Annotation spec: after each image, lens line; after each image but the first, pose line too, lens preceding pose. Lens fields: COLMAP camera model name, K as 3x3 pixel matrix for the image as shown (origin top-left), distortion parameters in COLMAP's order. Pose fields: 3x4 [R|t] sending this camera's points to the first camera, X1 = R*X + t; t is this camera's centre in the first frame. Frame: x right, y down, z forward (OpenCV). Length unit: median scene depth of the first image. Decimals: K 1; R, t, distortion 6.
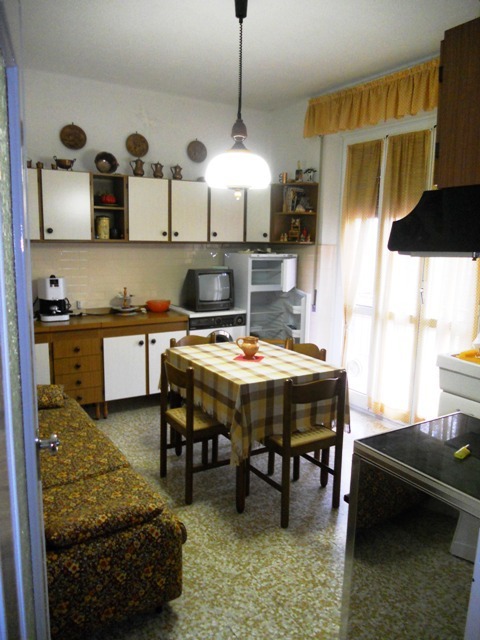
lens RADIAL K [[491.1, 0, 238.5], [0, 491.1, 317.7], [0, 0, 1]] dist [-0.049632, -0.007302]
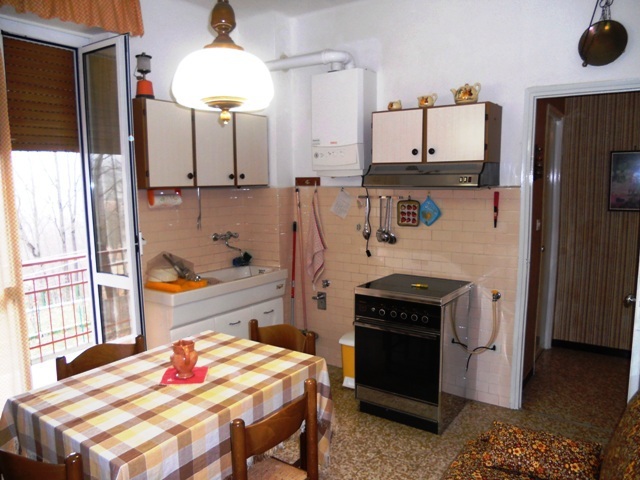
lens RADIAL K [[491.1, 0, 319.5], [0, 491.1, 249.6], [0, 0, 1]] dist [-0.049632, -0.007302]
pose [[-0.392782, -0.148430, 0.907574, -0.439627], [0.149116, 0.963549, 0.222119, -0.137902], [-0.907462, 0.222579, -0.356332, 0.777459]]
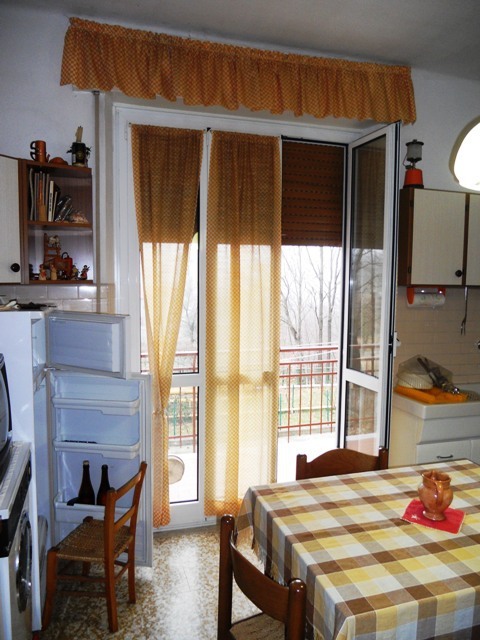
lens RADIAL K [[493.8, 0, 236.8], [0, 493.8, 313.0], [0, 0, 1]] dist [-0.006496, 0.006728]
pose [[0.255651, -0.095803, 0.962011, -0.380024], [0.152022, 0.986682, 0.057860, -0.140143], [-0.954742, 0.131455, 0.266810, 0.778428]]
